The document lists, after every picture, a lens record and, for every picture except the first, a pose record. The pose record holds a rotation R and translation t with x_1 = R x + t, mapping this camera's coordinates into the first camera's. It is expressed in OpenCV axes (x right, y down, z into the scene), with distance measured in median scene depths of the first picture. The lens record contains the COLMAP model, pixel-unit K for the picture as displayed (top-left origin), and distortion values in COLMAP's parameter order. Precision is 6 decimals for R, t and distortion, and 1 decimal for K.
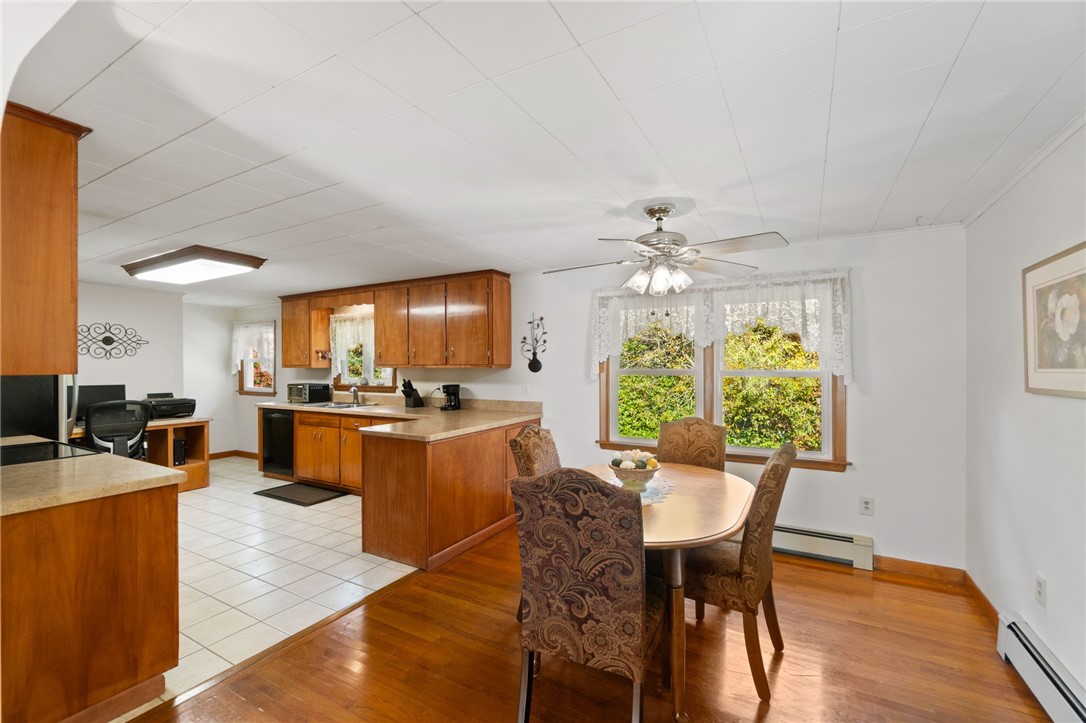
lens RADIAL K [[468.7, 0, 538.5], [0, 468.7, 368.5], [0, 0, 1]] dist [0.001134, -0.000116]
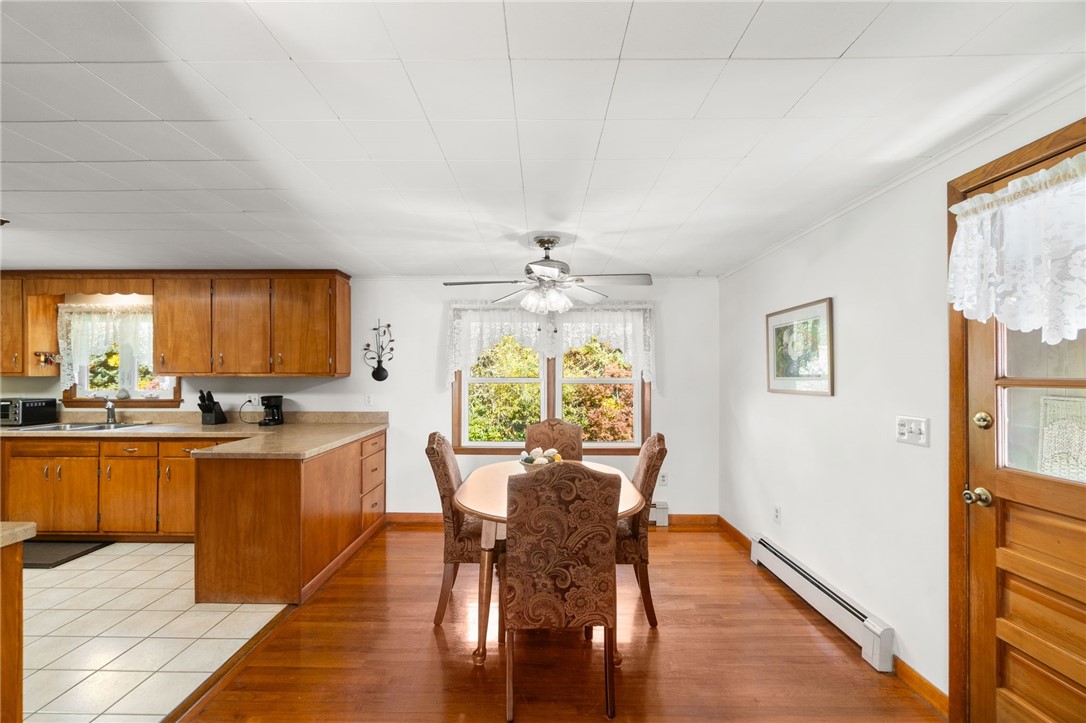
lens RADIAL K [[469.5, 0, 540.3], [0, 469.5, 374.6], [0, 0, 1]] dist [-0.001489, -0.000057]
pose [[0.869366, 0.002086, 0.494164, -0.202094], [0.000276, 0.999989, -0.004706, -0.000404], [-0.494168, 0.004227, 0.869356, -0.000927]]
